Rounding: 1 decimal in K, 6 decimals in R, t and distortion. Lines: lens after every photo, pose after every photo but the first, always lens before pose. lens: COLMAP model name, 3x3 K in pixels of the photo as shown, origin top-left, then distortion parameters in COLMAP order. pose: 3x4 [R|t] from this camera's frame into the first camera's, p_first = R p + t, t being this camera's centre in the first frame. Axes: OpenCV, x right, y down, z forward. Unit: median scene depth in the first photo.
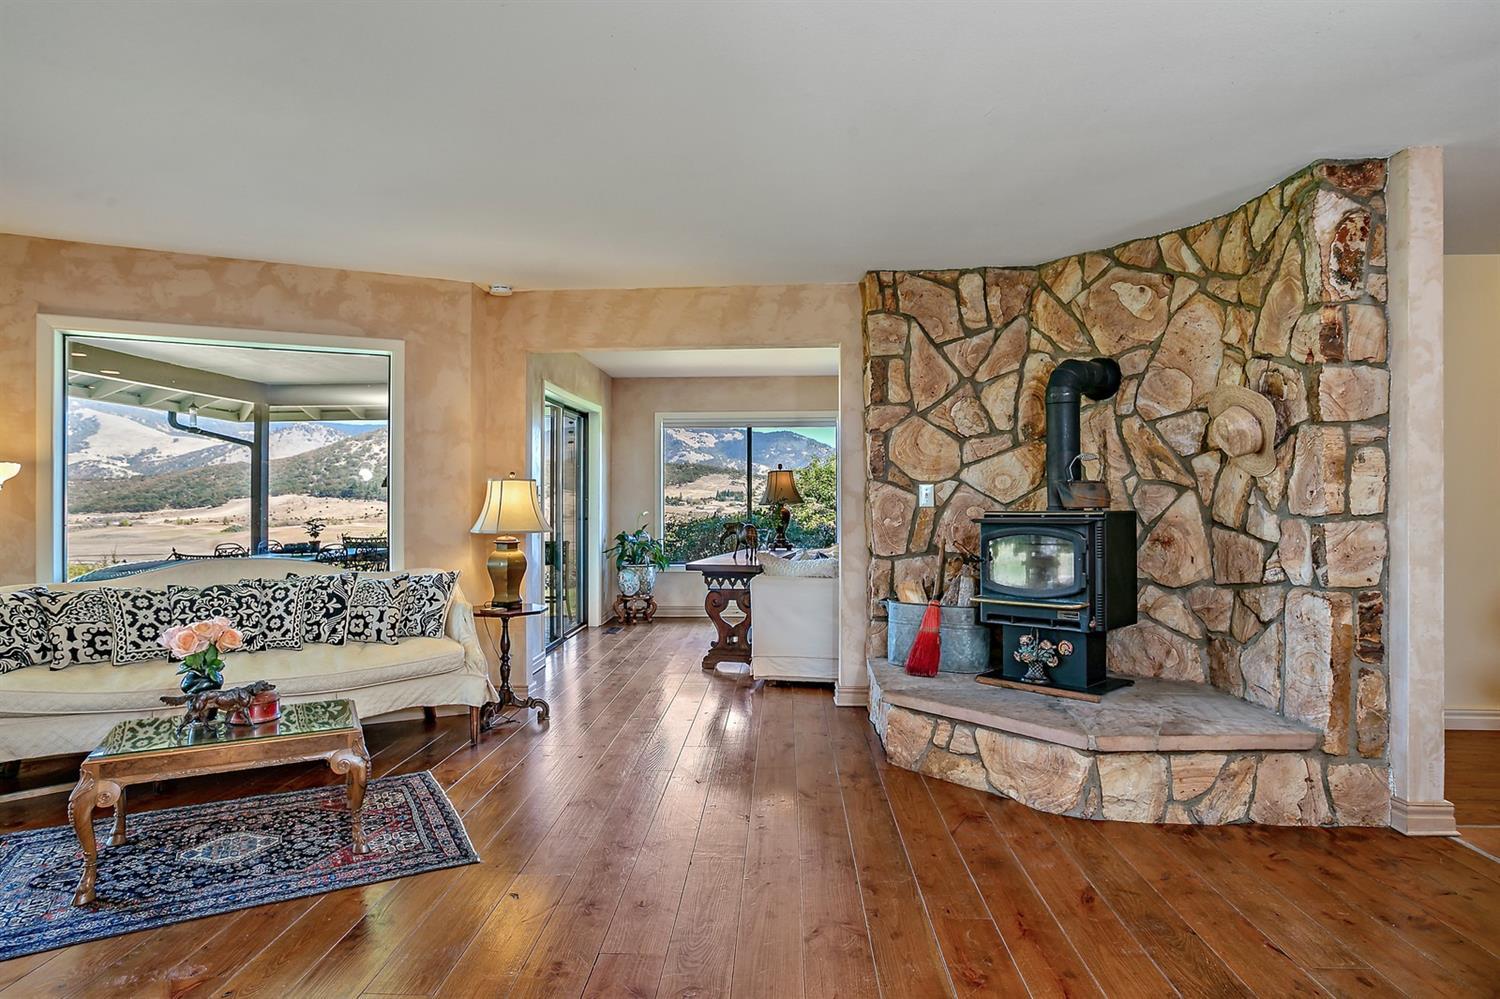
lens RADIAL K [[840.3, 0, 754.0], [0, 840.3, 493.3], [0, 0, 1]] dist [-0.068110, 0.049669]
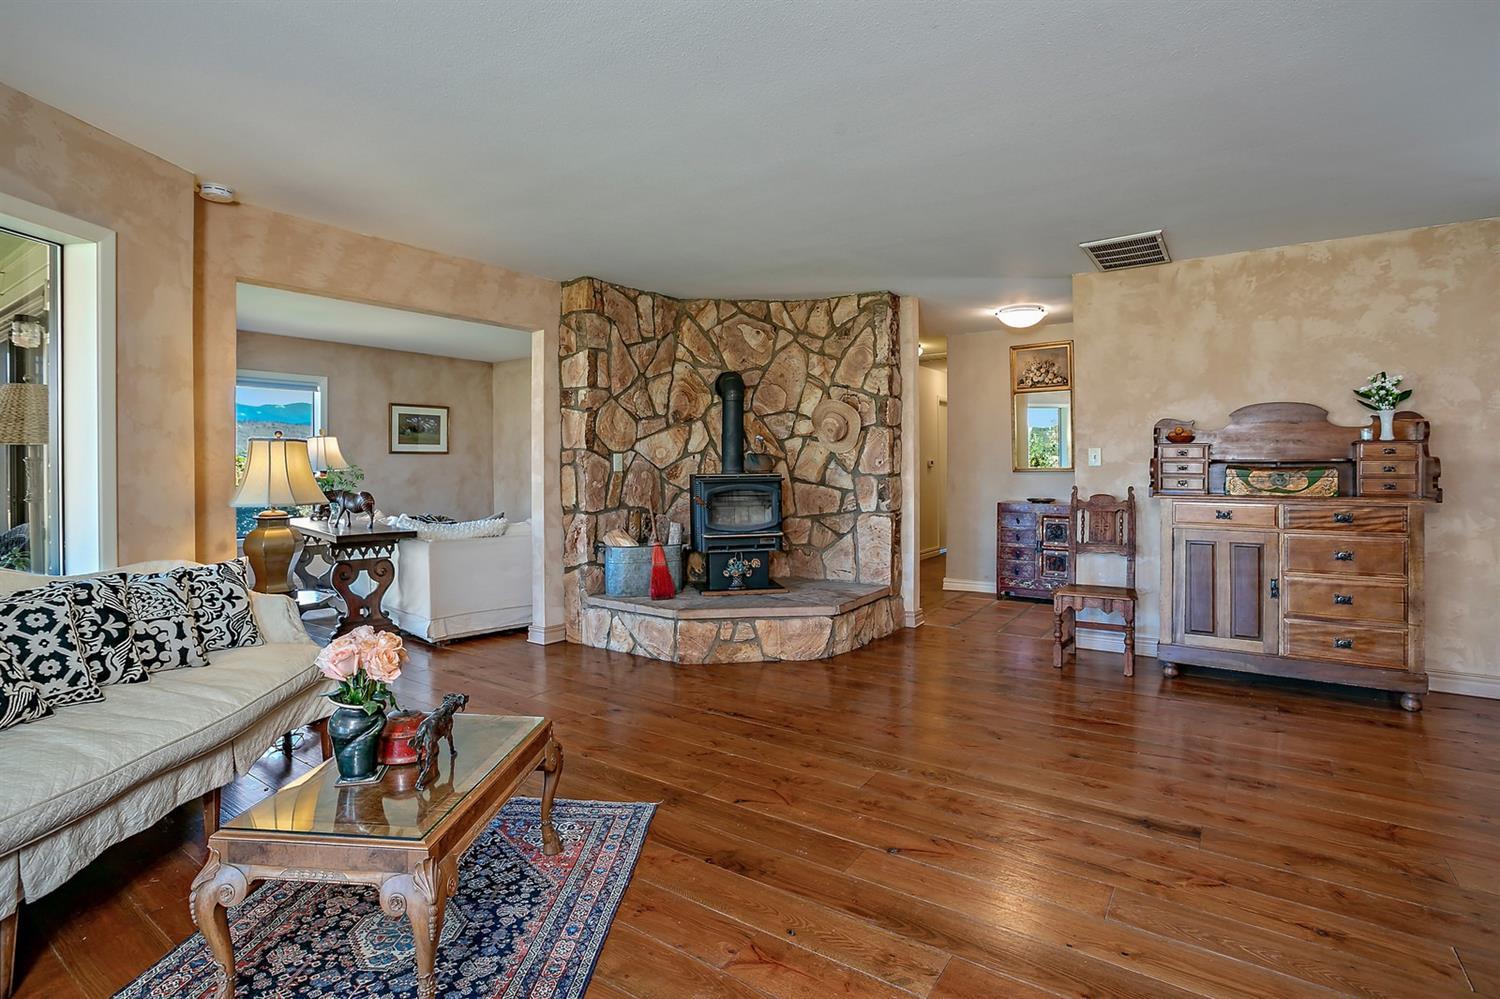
lens RADIAL K [[736.0, 0, 744.3], [0, 736.0, 465.6], [0, 0, 1]] dist [-0.074742, 0.040065]
pose [[0.529654, 0.002148, 0.848211, -0.691681], [-0.006086, 0.999981, 0.001269, 0.004972], [-0.848192, -0.005835, 0.529657, 0.268948]]
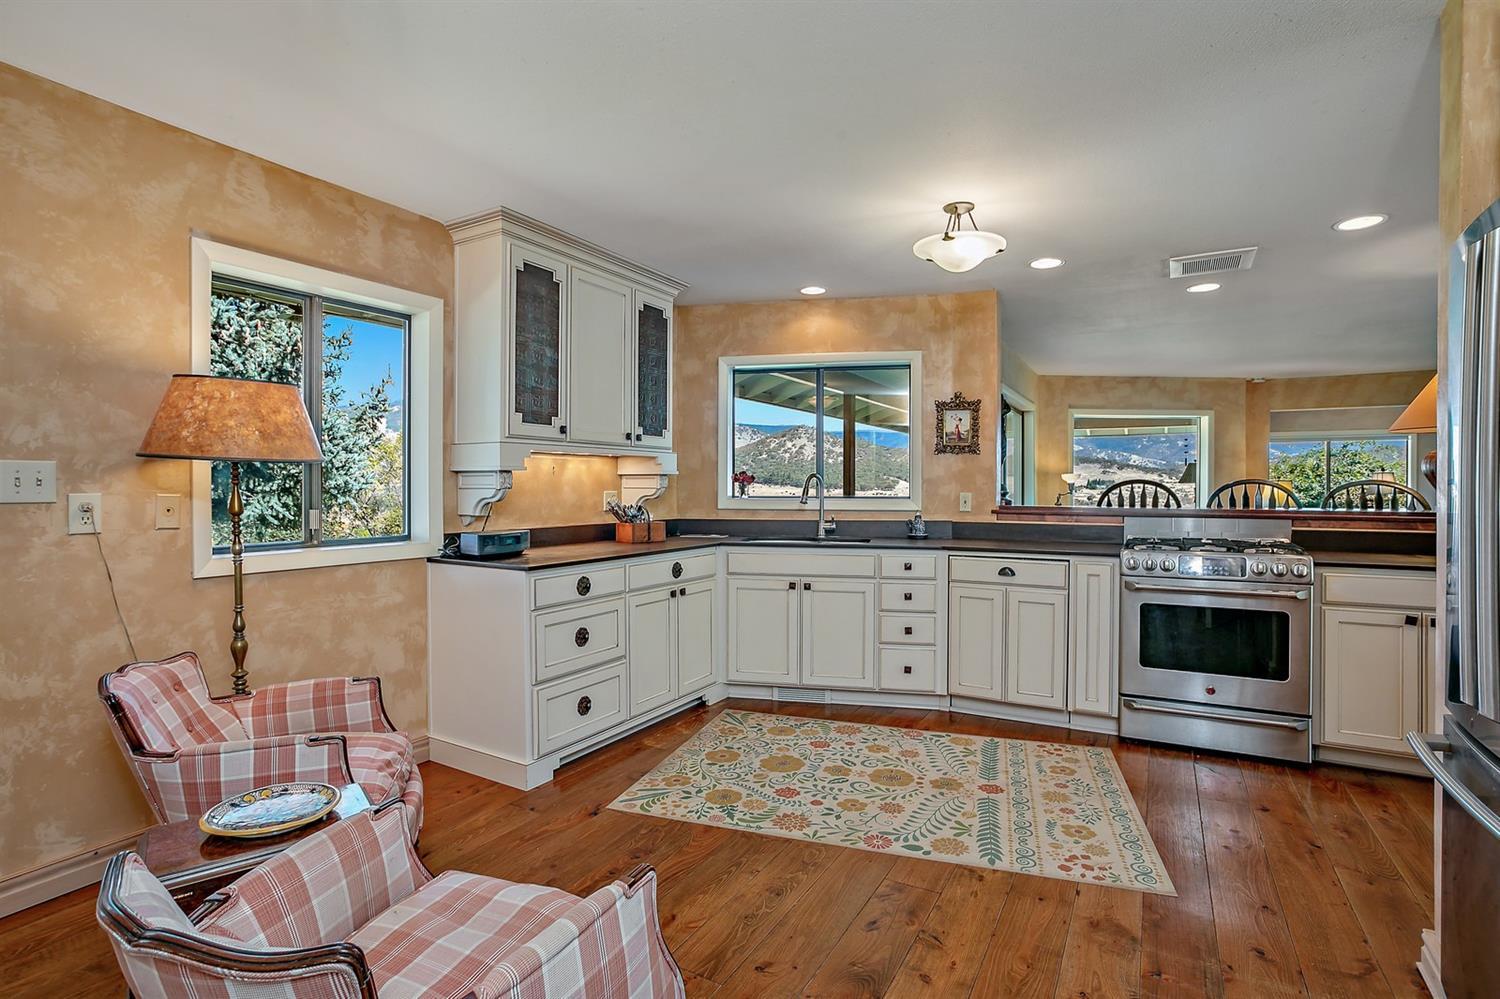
lens RADIAL K [[725.8, 0, 743.5], [0, 725.8, 484.9], [0, 0, 1]] dist [-0.072901, 0.039372]
pose [[0.884044, 0.011123, -0.467271, -0.669455], [-0.008727, 0.999935, 0.007291, -0.009402], [0.467322, -0.002367, 0.884084, -1.097298]]
